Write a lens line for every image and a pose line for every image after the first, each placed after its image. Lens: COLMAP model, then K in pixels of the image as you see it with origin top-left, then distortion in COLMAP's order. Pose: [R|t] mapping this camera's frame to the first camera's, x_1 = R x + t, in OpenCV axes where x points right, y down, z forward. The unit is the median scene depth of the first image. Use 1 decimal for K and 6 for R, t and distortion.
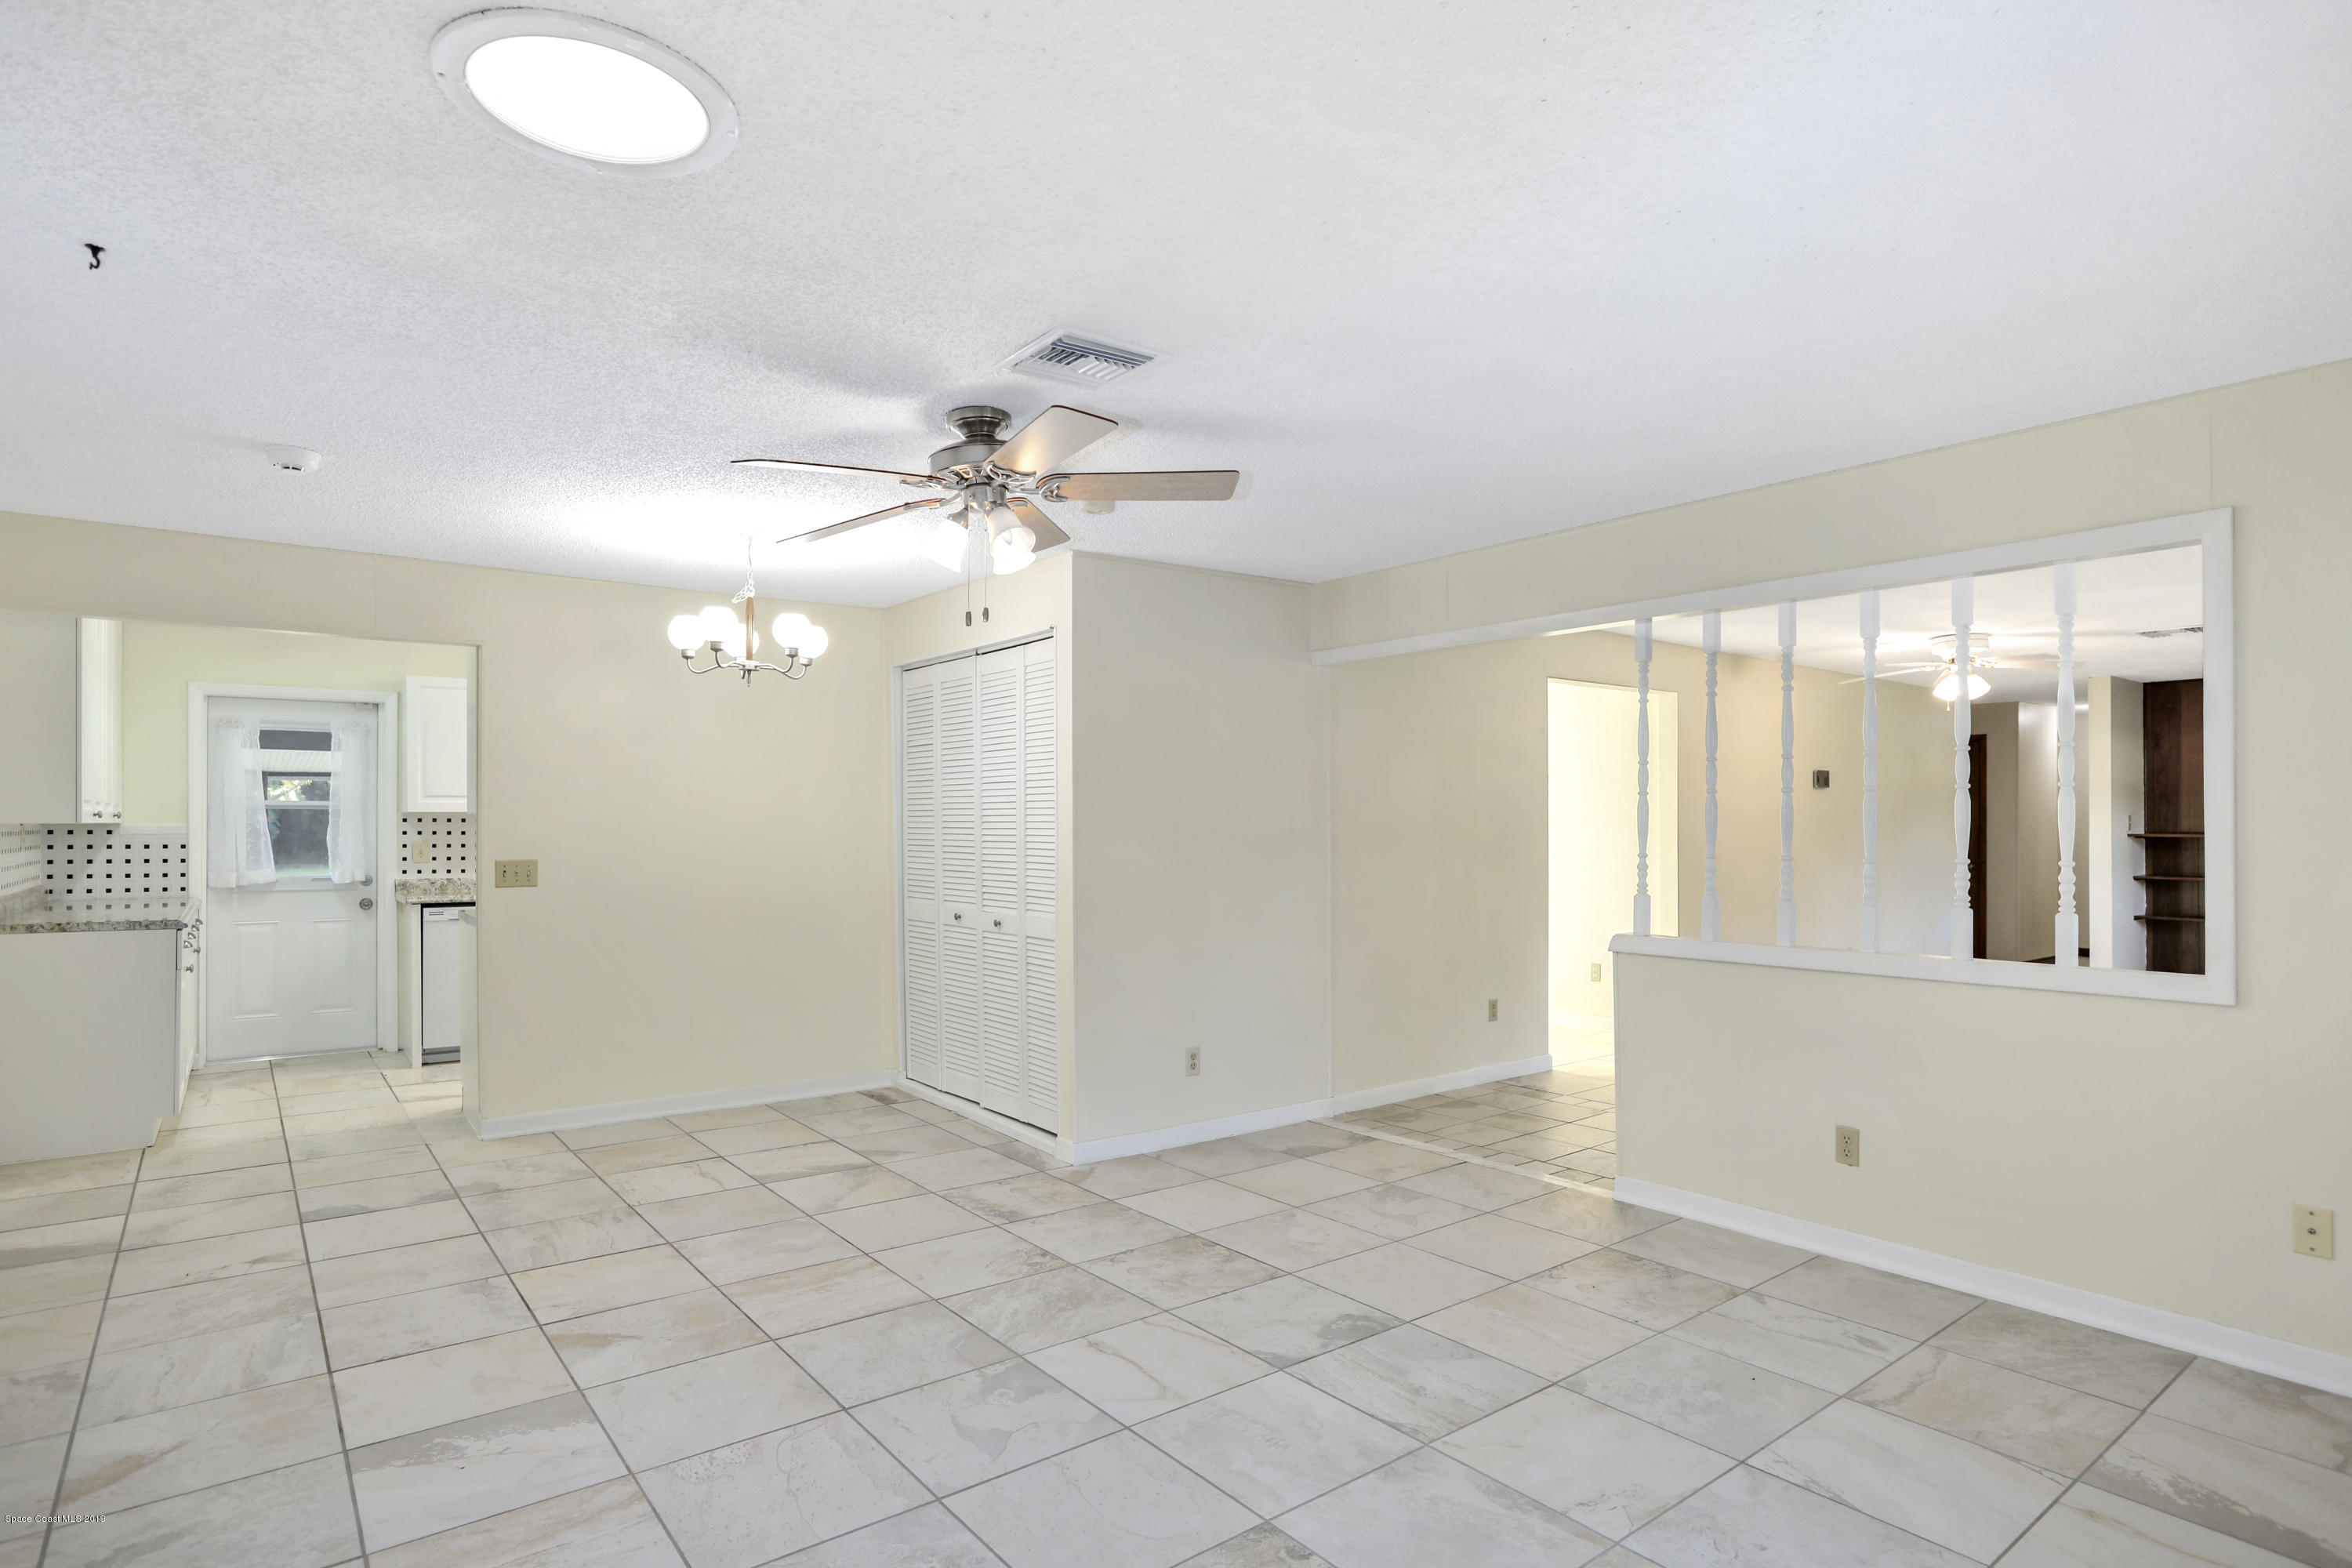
lens RADIAL K [[1233.3, 0, 1176.2], [0, 1233.3, 790.4], [0, 0, 1]] dist [-0.003527, 0.000965]
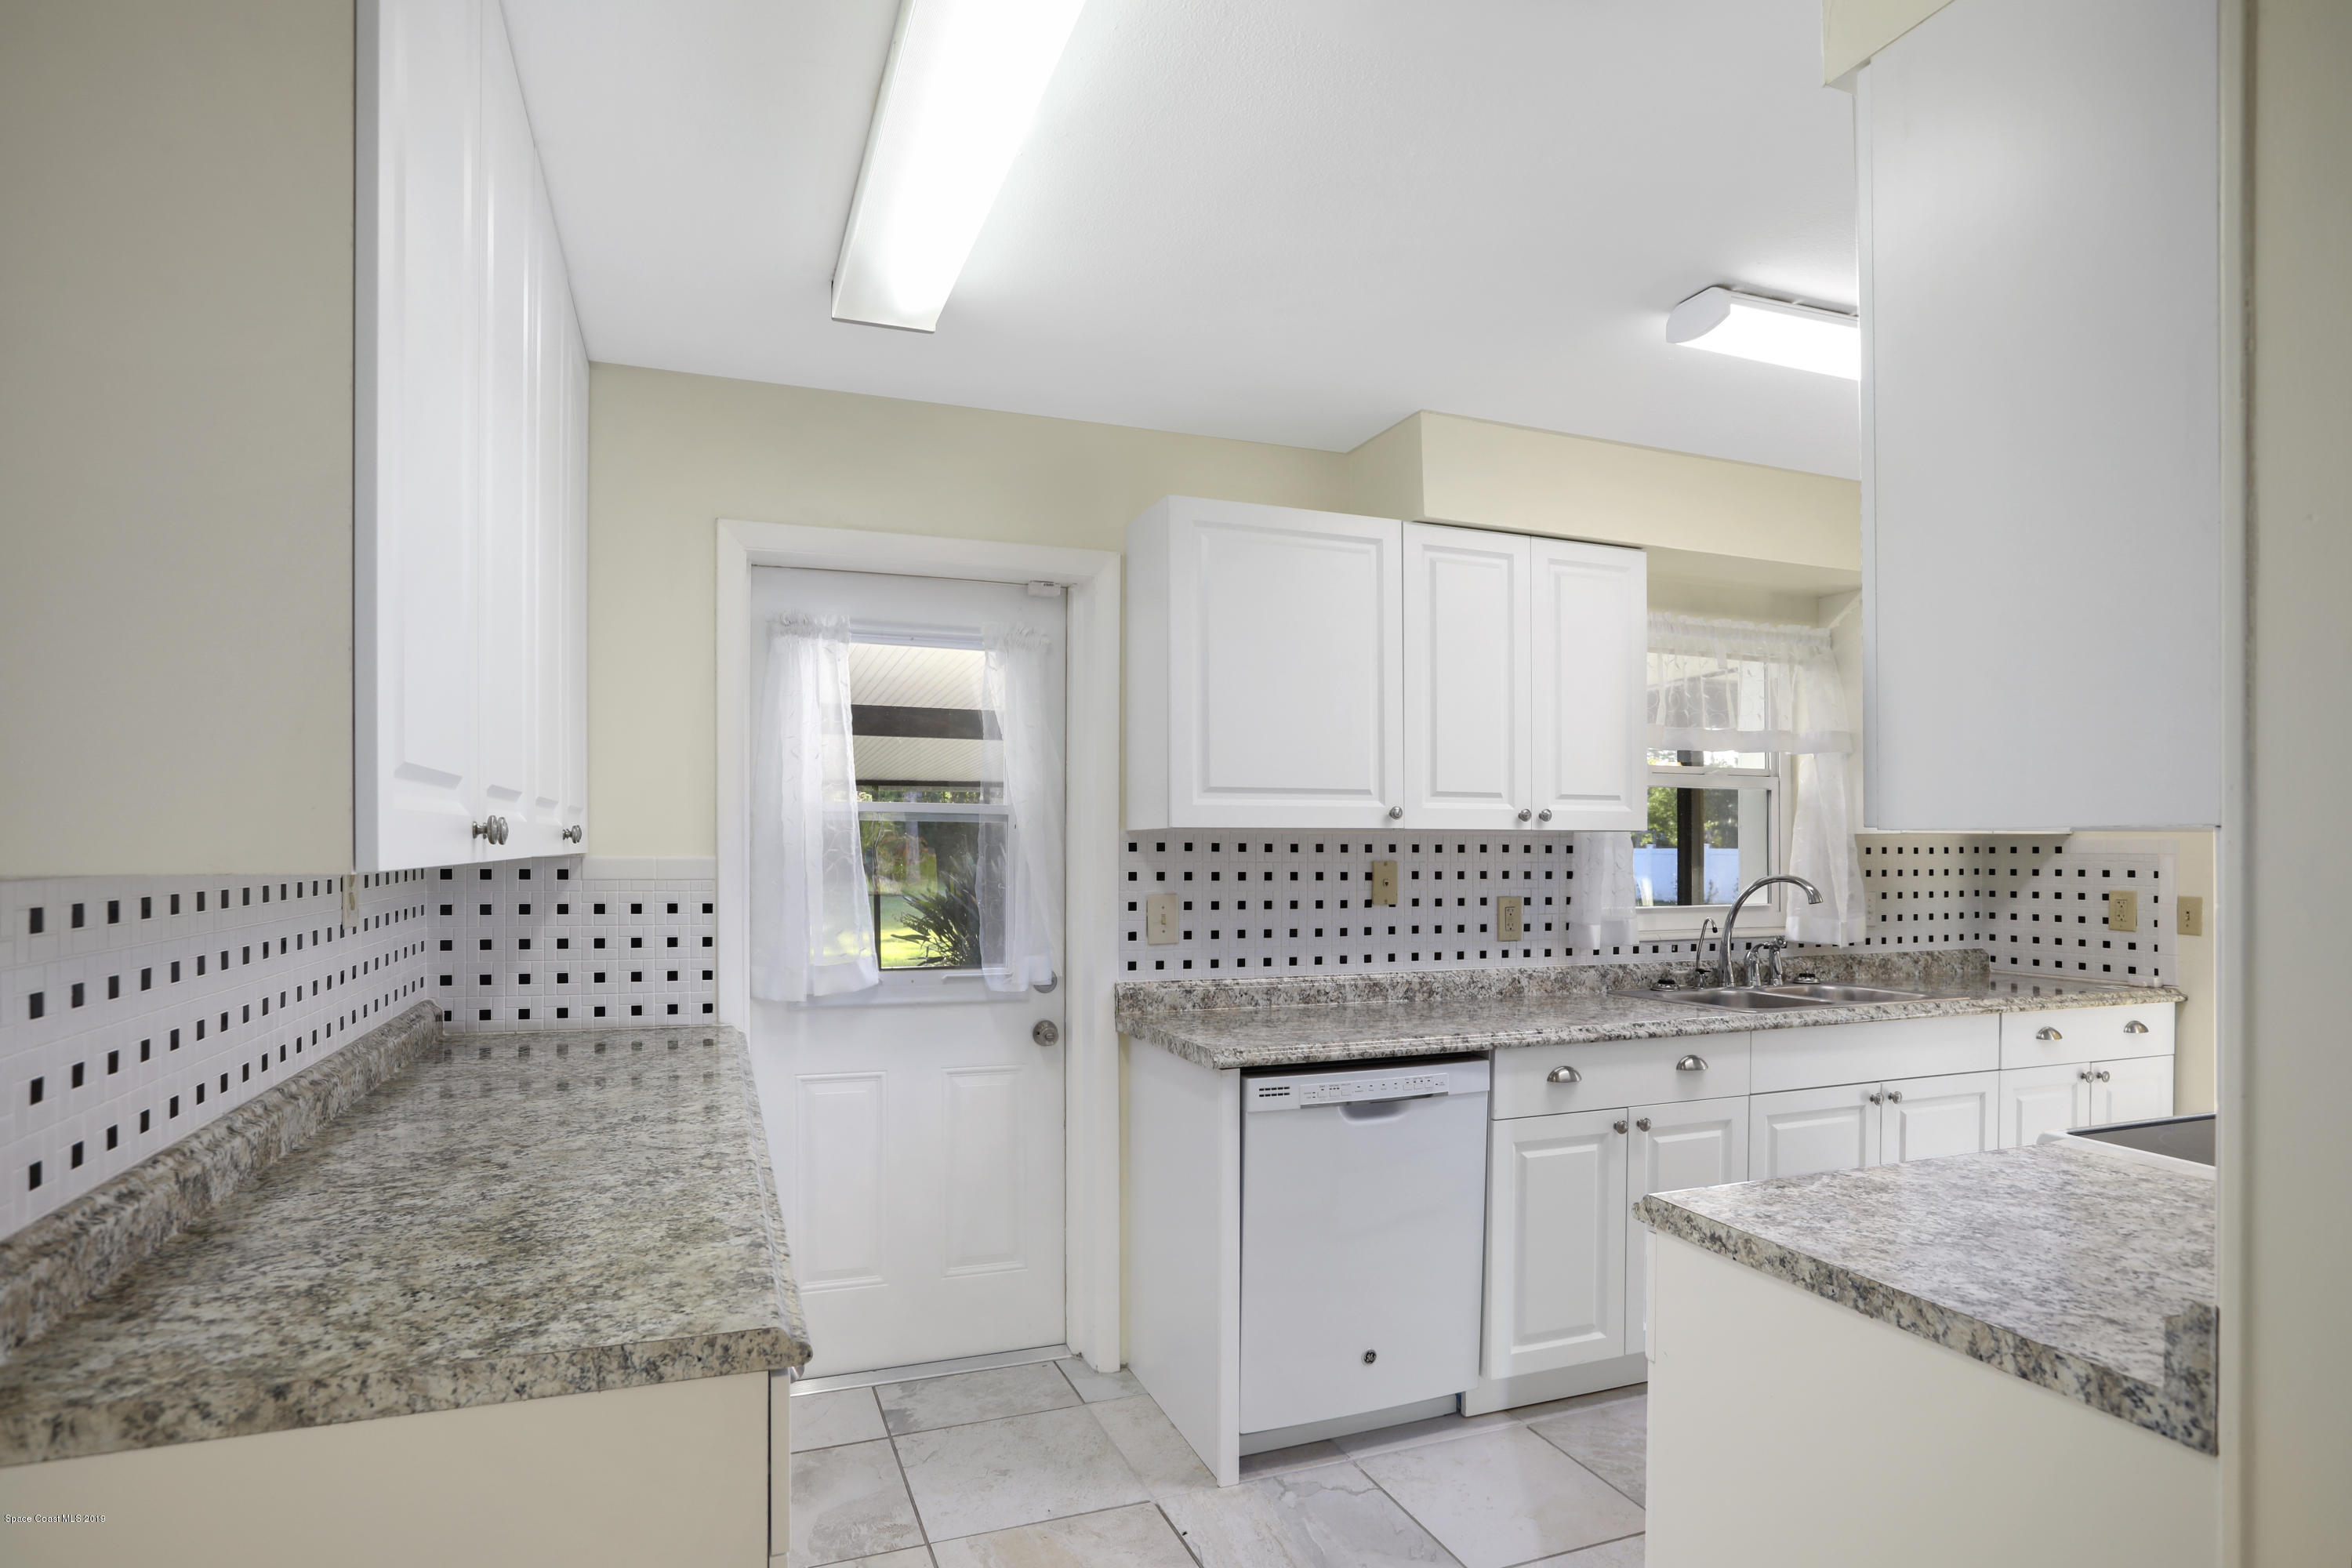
lens RADIAL K [[1233.3, 0, 1175.3], [0, 1233.3, 807.7], [0, 0, 1]] dist [-0.003527, 0.000965]
pose [[0.961392, -0.006923, -0.275096, -0.529219], [0.005601, 0.999969, -0.005589, 0.013659], [0.275127, 0.003832, 0.961400, 0.628859]]
